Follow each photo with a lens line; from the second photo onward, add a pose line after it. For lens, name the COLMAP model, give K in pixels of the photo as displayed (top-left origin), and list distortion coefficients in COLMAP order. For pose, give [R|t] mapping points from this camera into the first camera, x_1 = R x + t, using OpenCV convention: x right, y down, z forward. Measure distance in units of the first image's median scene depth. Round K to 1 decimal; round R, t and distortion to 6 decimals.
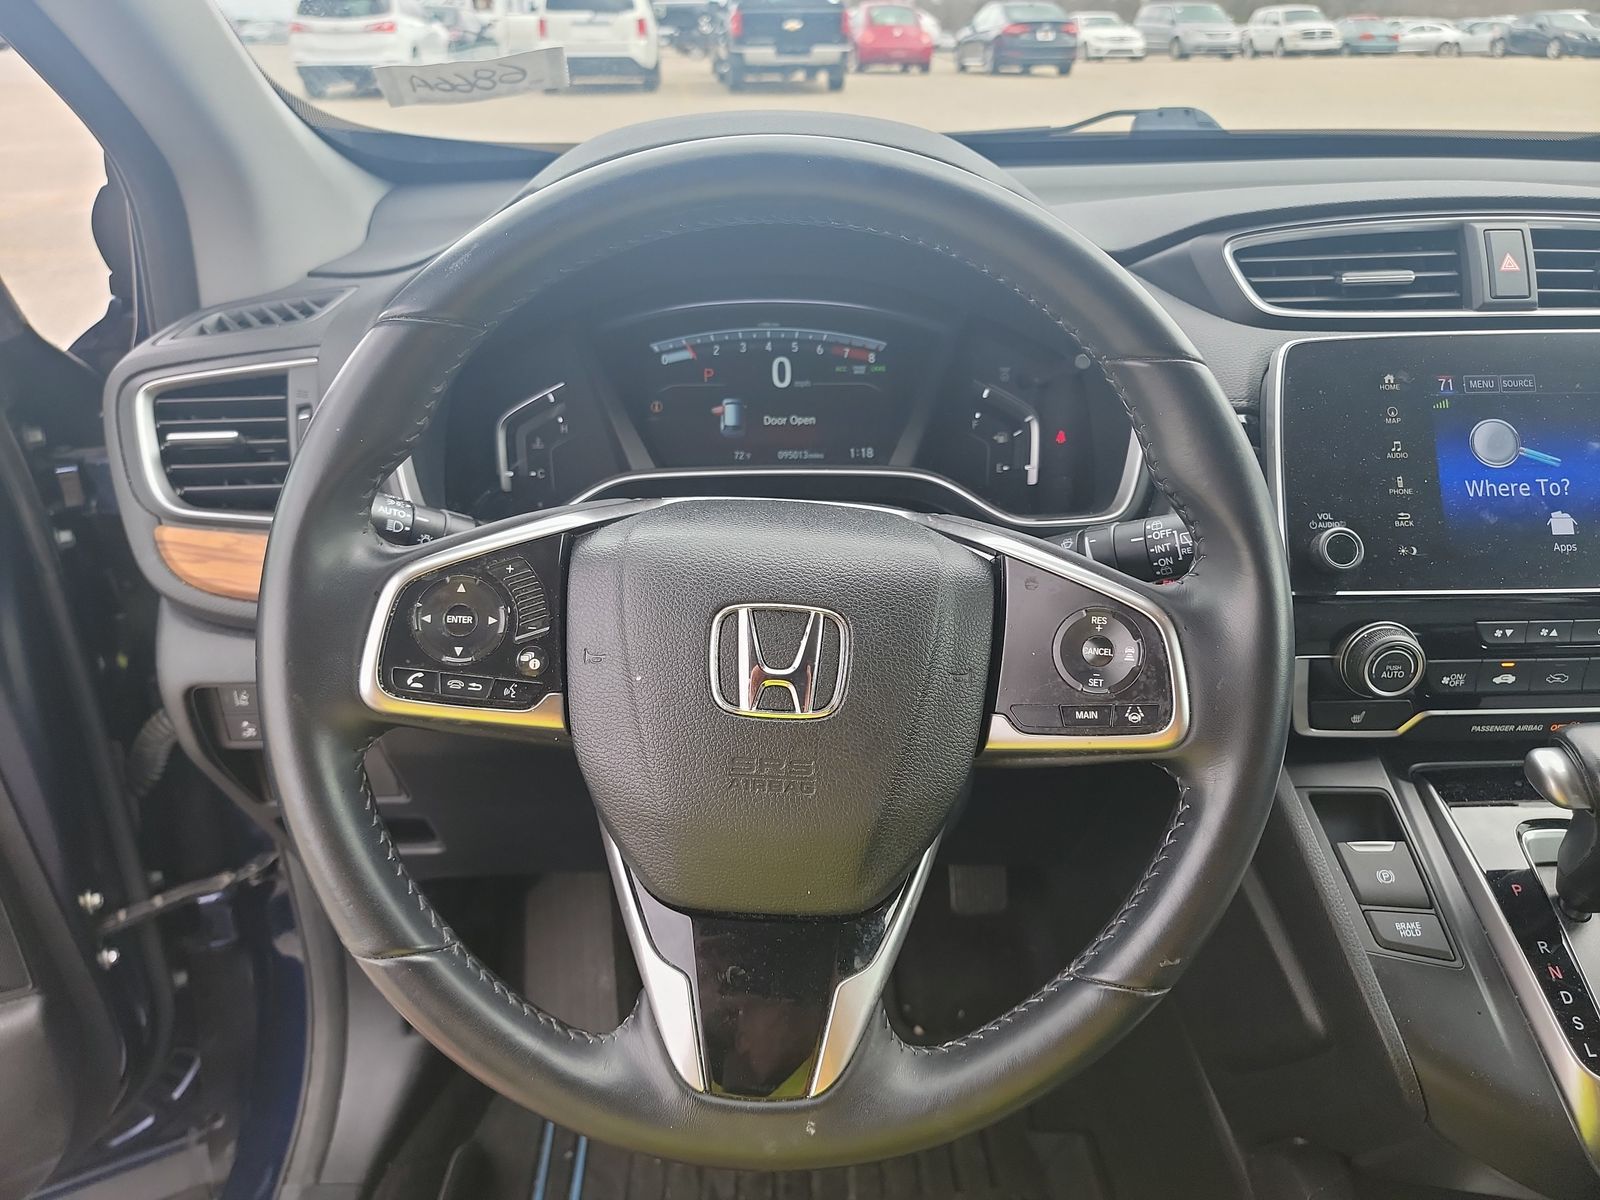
lens RADIAL K [[1154.9, 0, 793.9], [0, 1154.9, 597.7], [0, 0, 1]] dist [-0.004443, -0.004974]
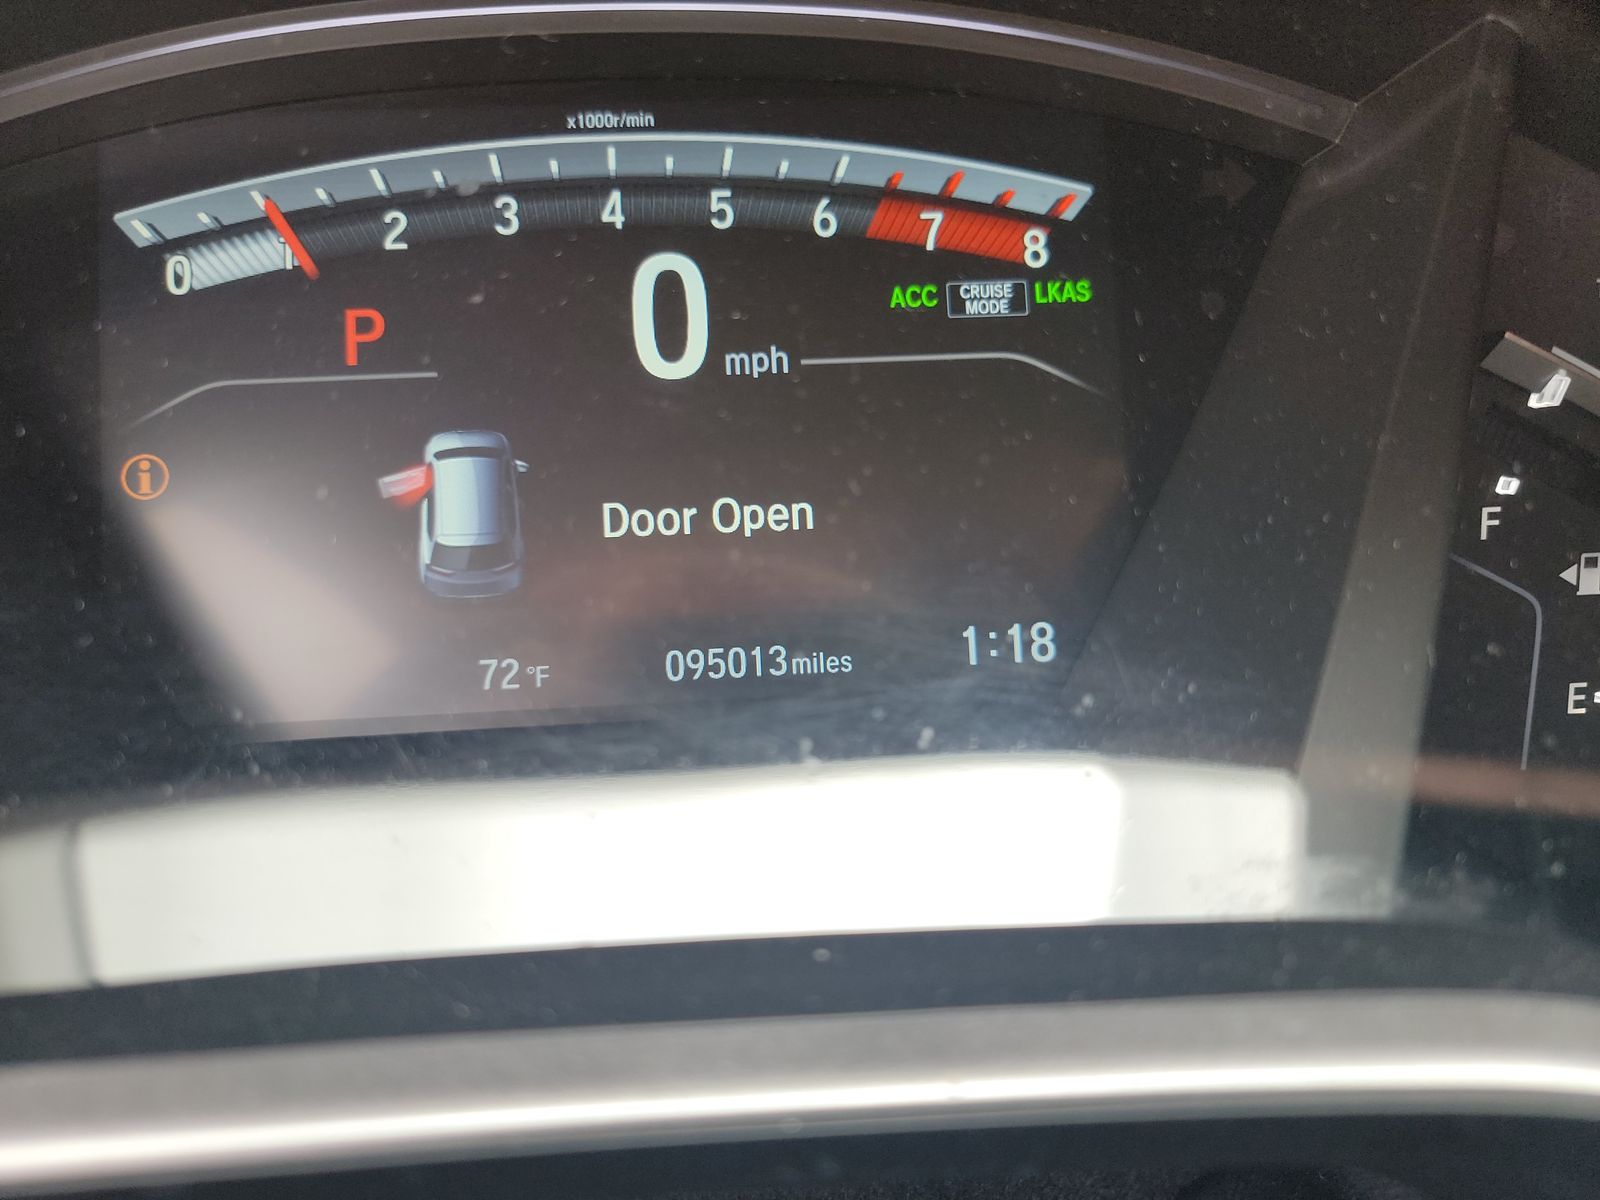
lens RADIAL K [[1154.9, 0, 793.9], [0, 1154.9, 597.7], [0, 0, 1]] dist [-0.004443, -0.004974]
pose [[0.999426, -0.028981, 0.017543, 0.009868], [0.028097, 0.998419, 0.048683, -0.154603], [-0.018926, -0.048162, 0.998660, 0.790835]]
